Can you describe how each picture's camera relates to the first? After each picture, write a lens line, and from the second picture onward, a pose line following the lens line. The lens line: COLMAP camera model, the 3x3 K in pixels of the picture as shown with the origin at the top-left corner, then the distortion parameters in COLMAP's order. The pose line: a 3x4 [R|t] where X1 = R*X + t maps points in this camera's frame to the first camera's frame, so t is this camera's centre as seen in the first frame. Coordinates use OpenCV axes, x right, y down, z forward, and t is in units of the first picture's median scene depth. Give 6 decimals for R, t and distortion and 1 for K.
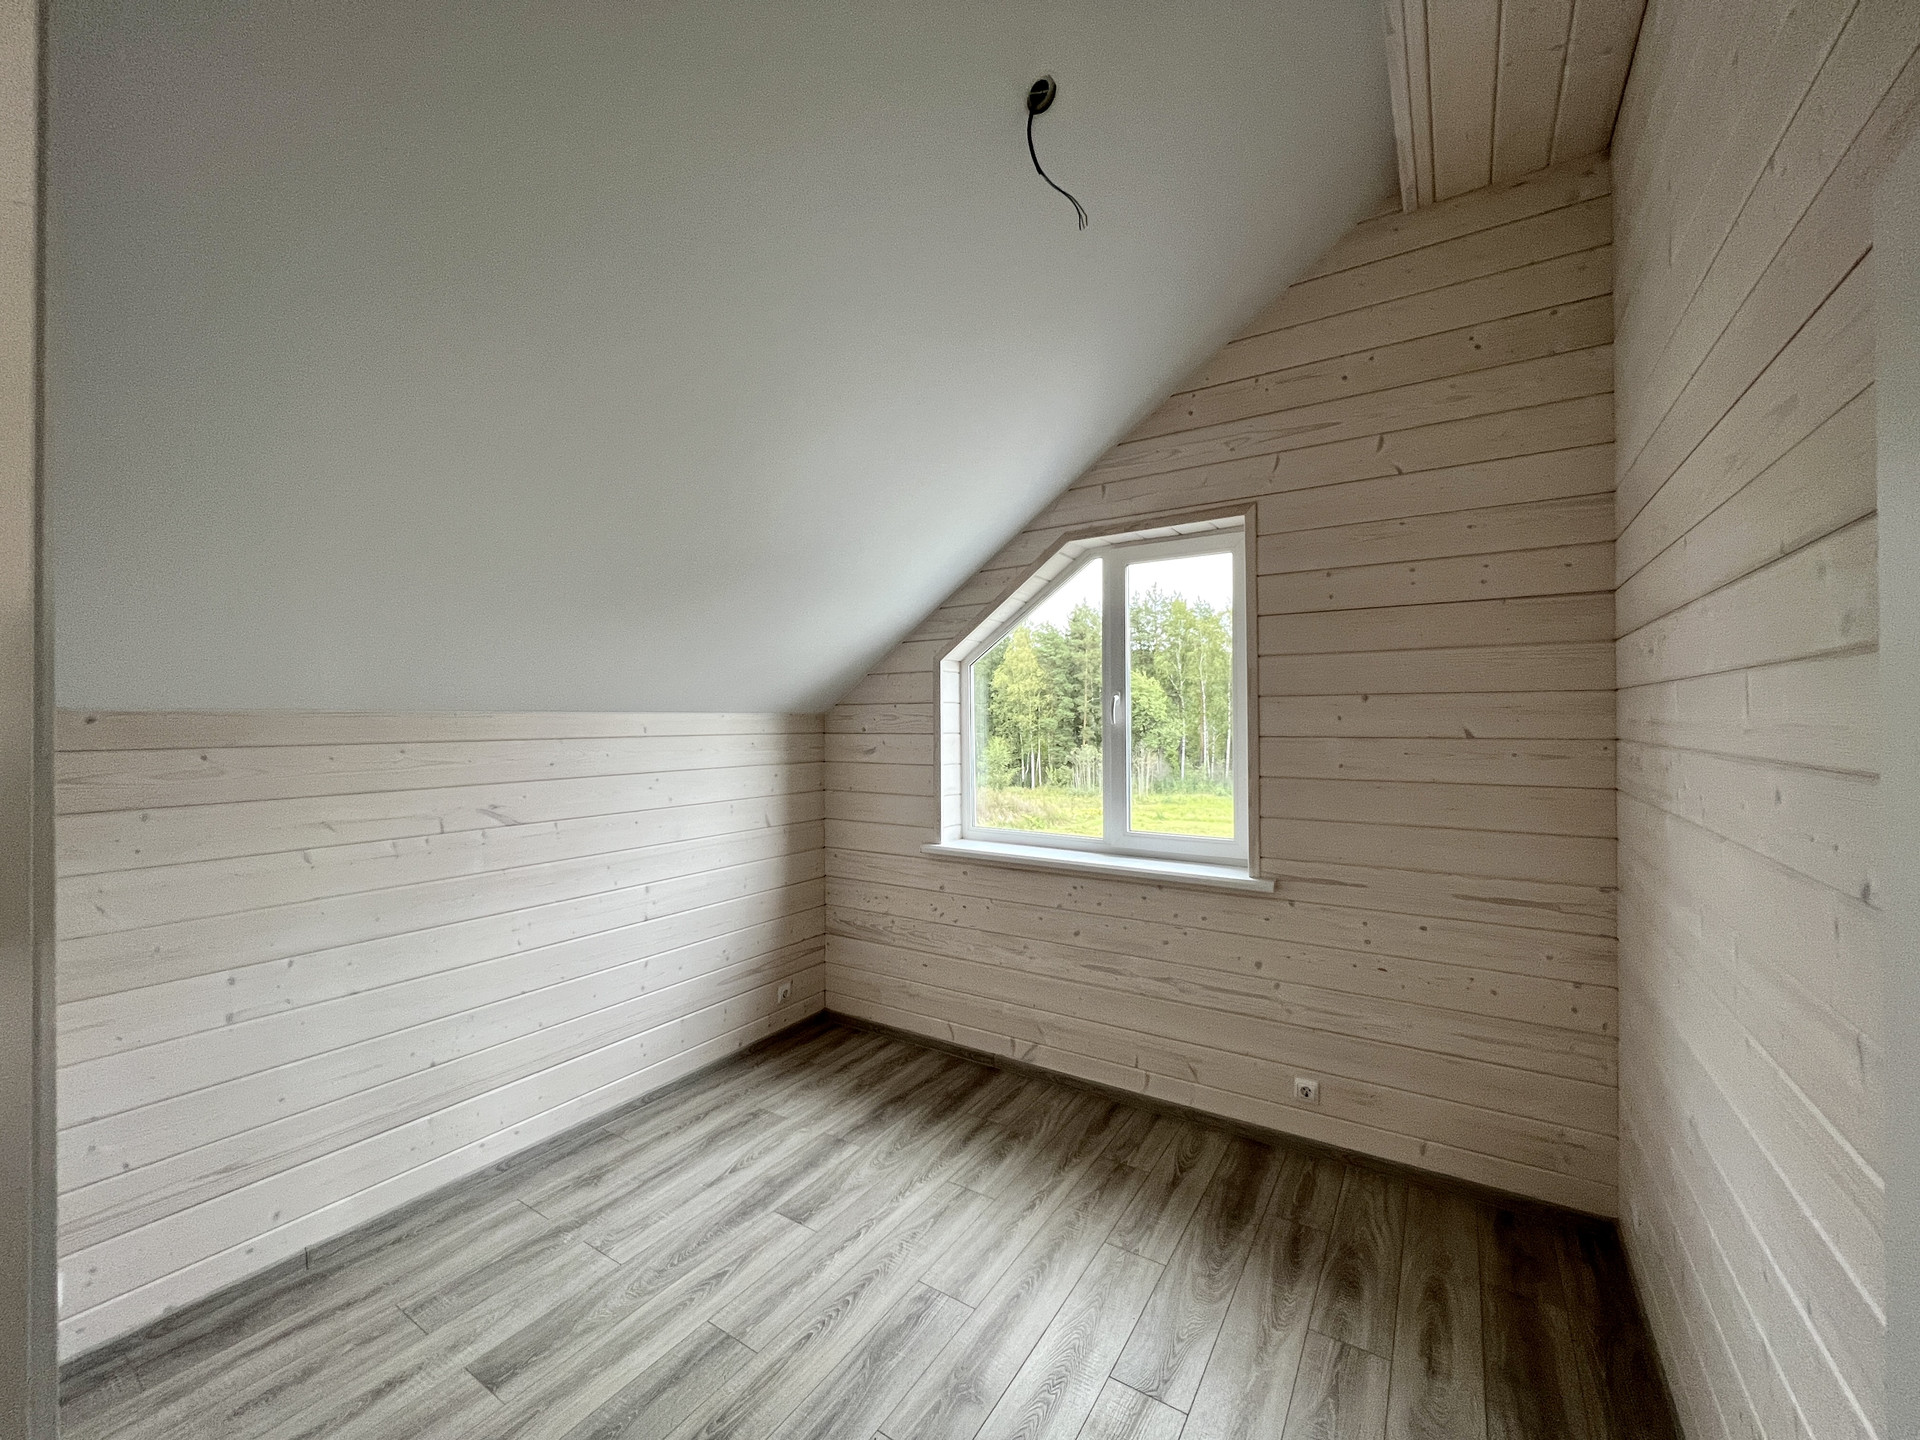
lens RADIAL K [[770.3, 0, 961.4], [0, 770.3, 717.5], [0, 0, 1]] dist [-0.003814, 0.000192]
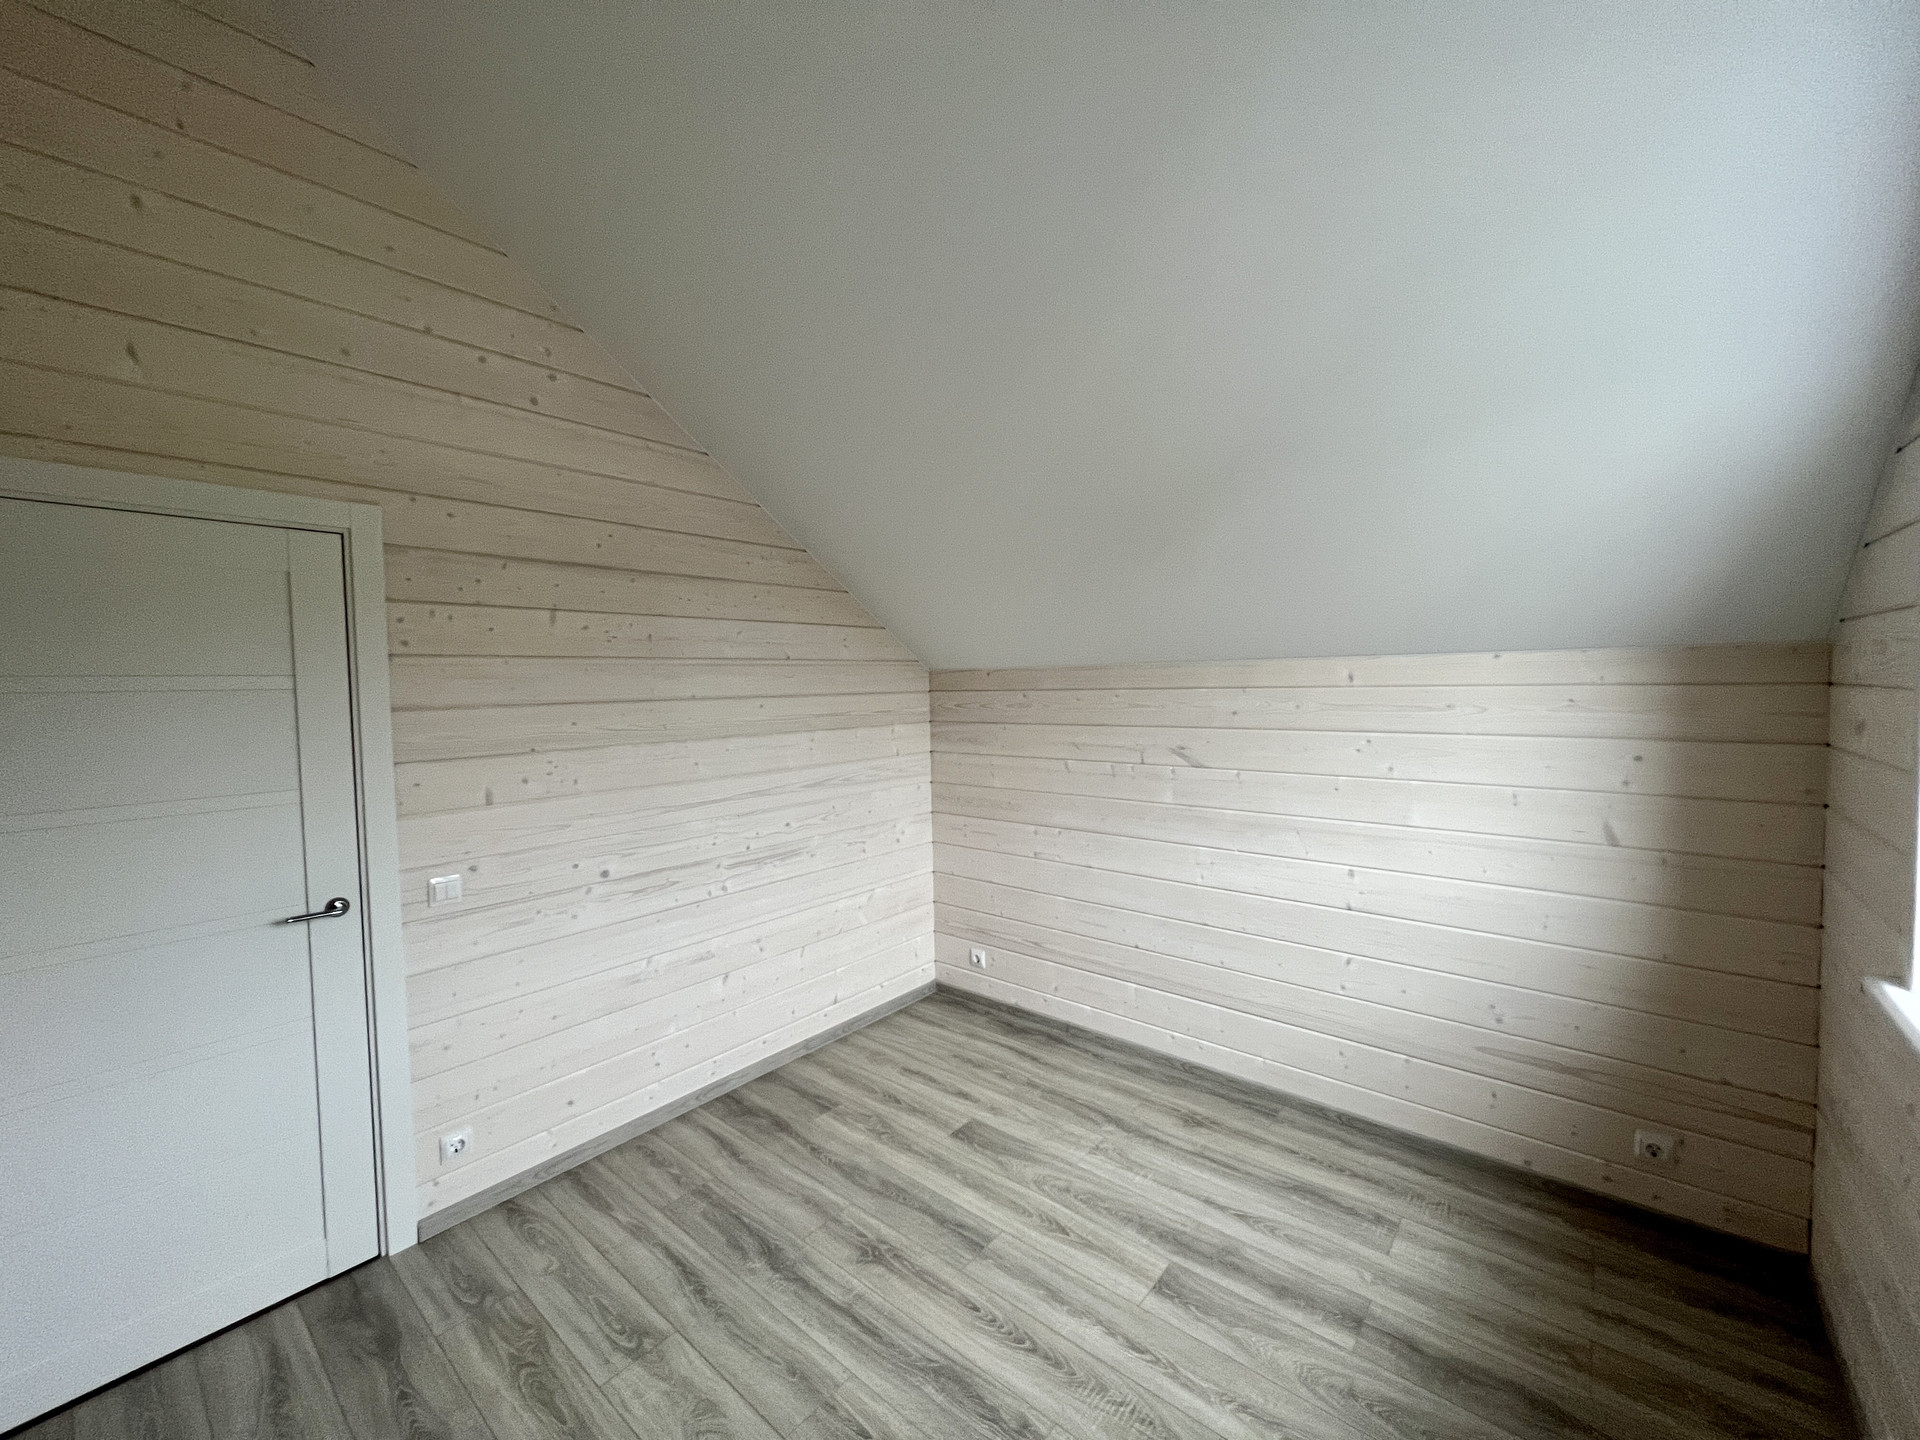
lens RADIAL K [[775.2, 0, 959.2], [0, 775.2, 712.2], [0, 0, 1]] dist [0.002727, -0.000448]
pose [[-0.137642, 0.050137, -0.989212, 0.605774], [0.025686, 0.998563, 0.047037, 0.003703], [0.990149, -0.018935, -0.138732, 0.927893]]
